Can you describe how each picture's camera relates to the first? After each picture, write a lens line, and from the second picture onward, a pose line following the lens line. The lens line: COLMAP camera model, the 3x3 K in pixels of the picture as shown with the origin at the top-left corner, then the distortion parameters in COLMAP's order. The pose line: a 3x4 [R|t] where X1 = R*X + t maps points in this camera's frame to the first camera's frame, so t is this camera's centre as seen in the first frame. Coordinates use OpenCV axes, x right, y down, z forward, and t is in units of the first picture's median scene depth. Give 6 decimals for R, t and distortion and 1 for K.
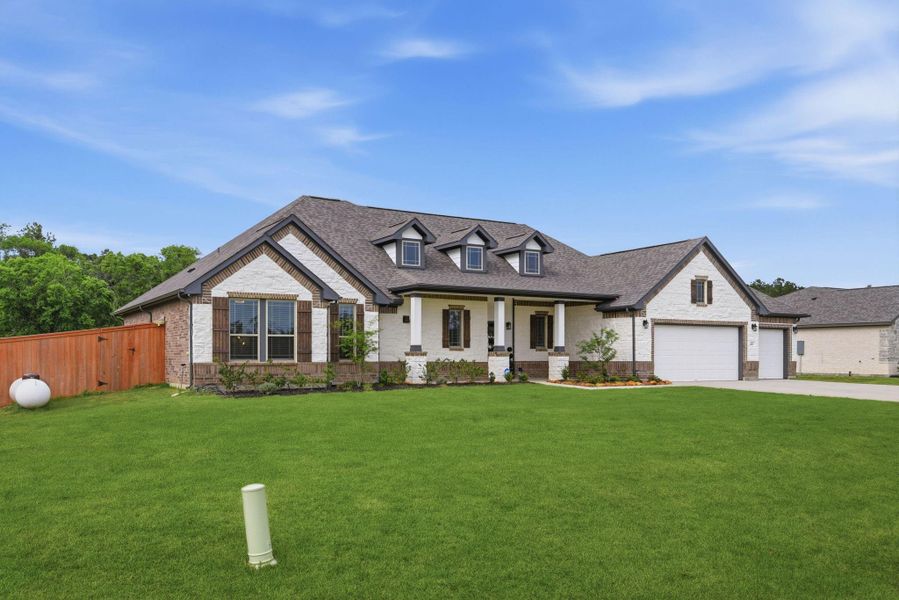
lens RADIAL K [[766.8, 0, 468.6], [0, 766.8, 301.0], [0, 0, 1]] dist [0.007106, 0.004653]
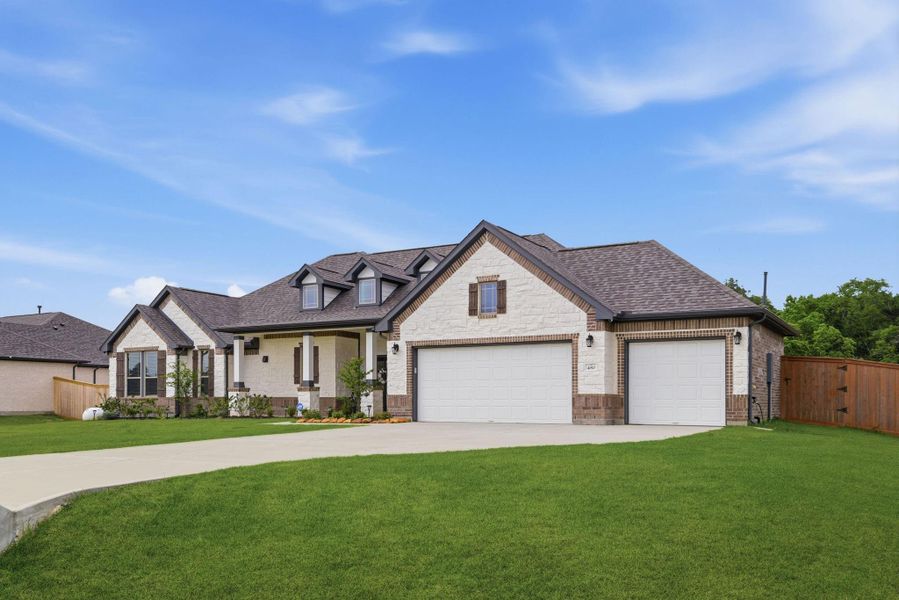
lens RADIAL K [[766.8, 0, 468.6], [0, 766.8, 301.0], [0, 0, 1]] dist [0.007106, 0.004653]
pose [[0.484536, -0.115329, -0.867136, 0.977561], [0.064283, 0.993285, -0.096187, 0.062619], [0.872406, -0.009136, 0.488696, 0.674572]]
